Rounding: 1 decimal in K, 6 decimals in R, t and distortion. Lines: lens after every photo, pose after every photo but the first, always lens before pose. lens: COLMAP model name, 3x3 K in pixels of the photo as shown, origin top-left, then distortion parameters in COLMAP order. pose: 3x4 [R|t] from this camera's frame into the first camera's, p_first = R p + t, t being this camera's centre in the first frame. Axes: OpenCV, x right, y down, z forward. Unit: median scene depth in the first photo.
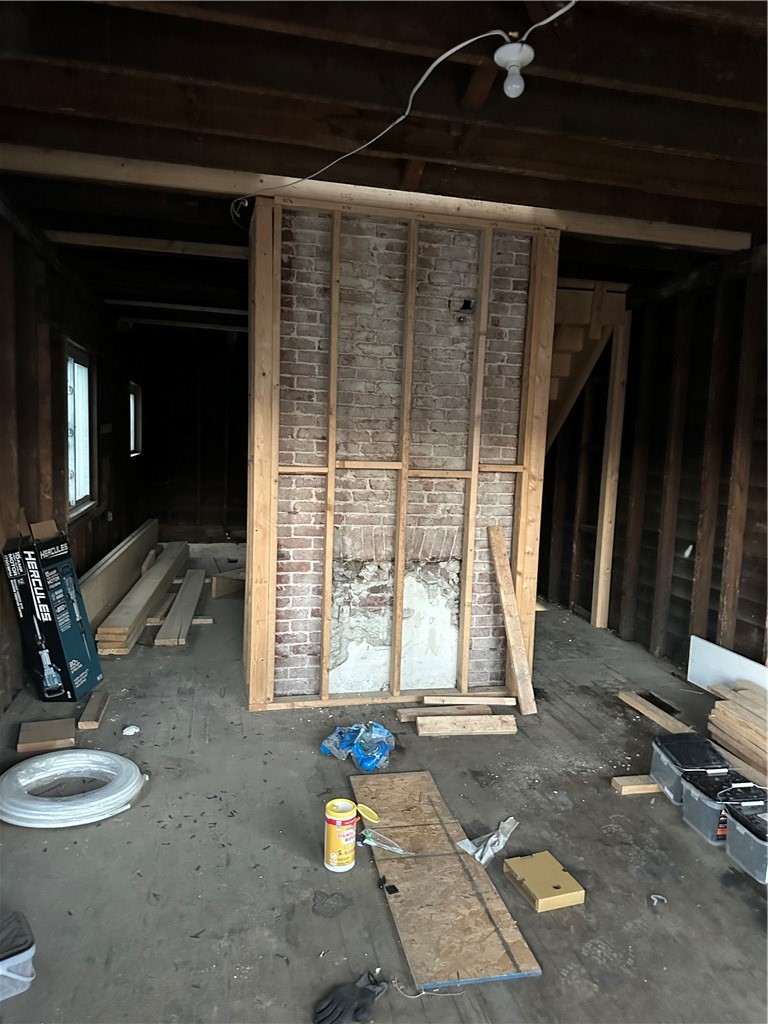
lens RADIAL K [[711.5, 0, 384.0], [0, 711.5, 512.0], [0, 0, 1]] dist [0.017928, -0.006222]
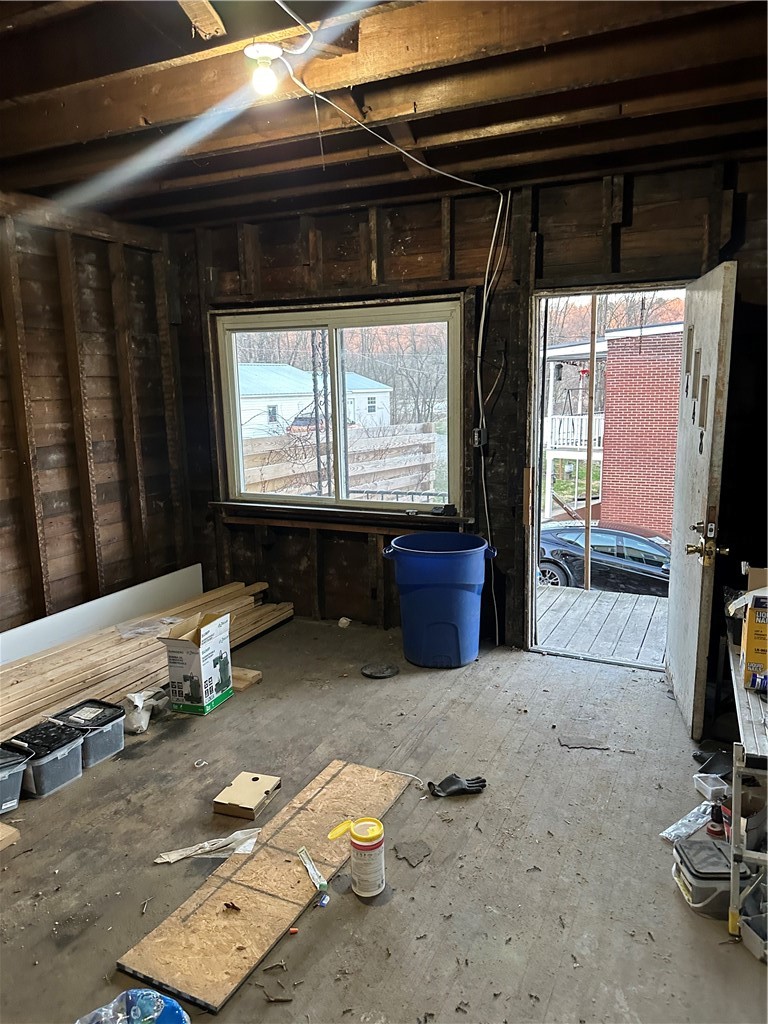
lens RADIAL K [[711.5, 0, 384.0], [0, 711.5, 512.0], [0, 0, 1]] dist [0.017928, -0.006222]
pose [[-0.792261, -0.128906, 0.596411, -0.532084], [0.044177, 0.962748, 0.266769, -0.210391], [-0.608581, 0.237698, -0.757053, 1.463255]]
